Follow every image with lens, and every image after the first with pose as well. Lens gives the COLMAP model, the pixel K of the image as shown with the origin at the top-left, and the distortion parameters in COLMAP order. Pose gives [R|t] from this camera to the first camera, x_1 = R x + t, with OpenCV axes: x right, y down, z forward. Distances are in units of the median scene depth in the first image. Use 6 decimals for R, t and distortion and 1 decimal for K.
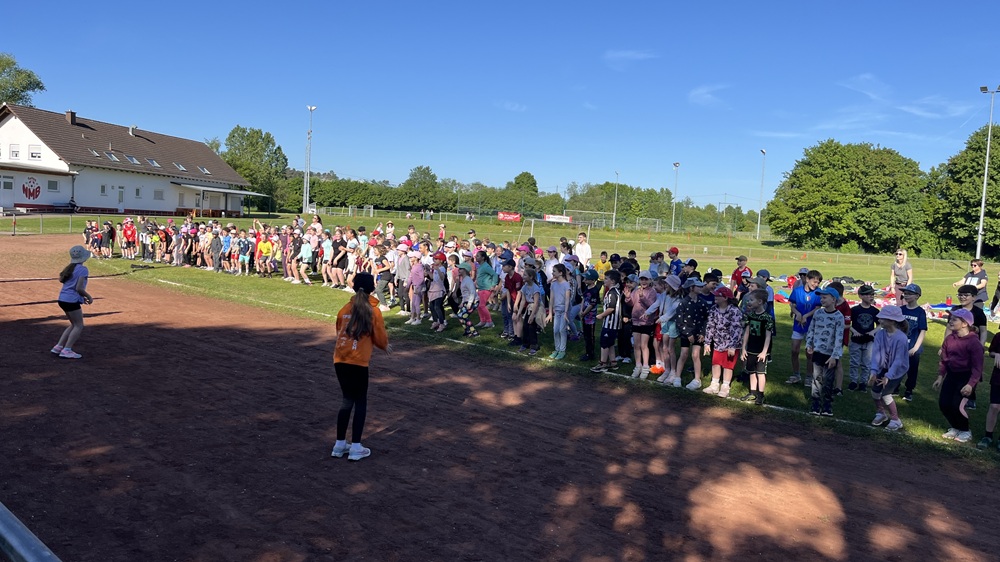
lens RADIAL K [[750.9, 0, 521.8], [0, 750.9, 279.1], [0, 0, 1]] dist [0.093617, -0.118554]
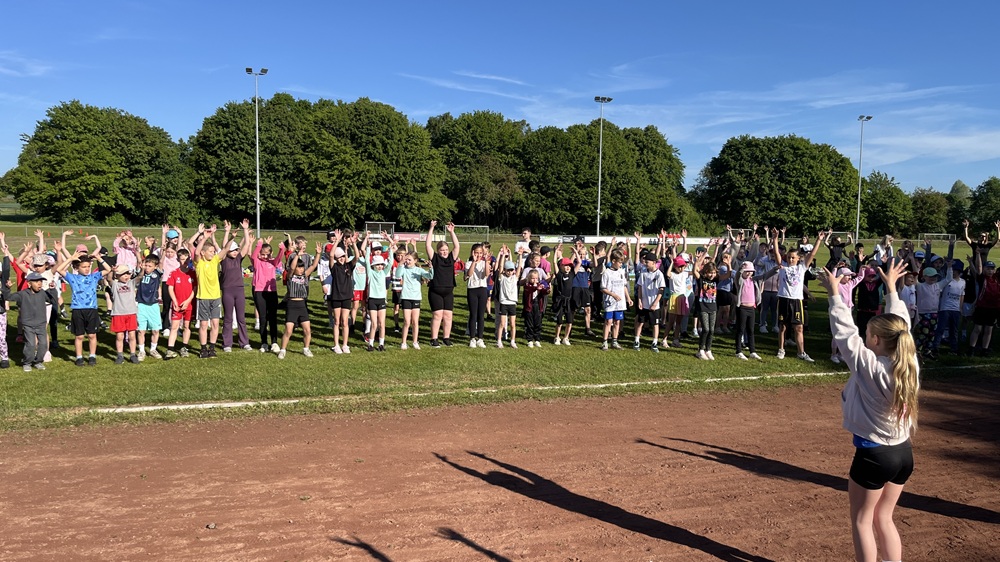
lens RADIAL K [[763.3, 0, 500.0], [0, 763.3, 281.0], [0, 0, 1]] dist [0.070646, -0.128621]
pose [[0.479757, -0.110144, 0.870460, -0.175209], [0.065922, 0.993810, 0.089419, -0.020854], [-0.874921, 0.014483, 0.484049, 0.130164]]
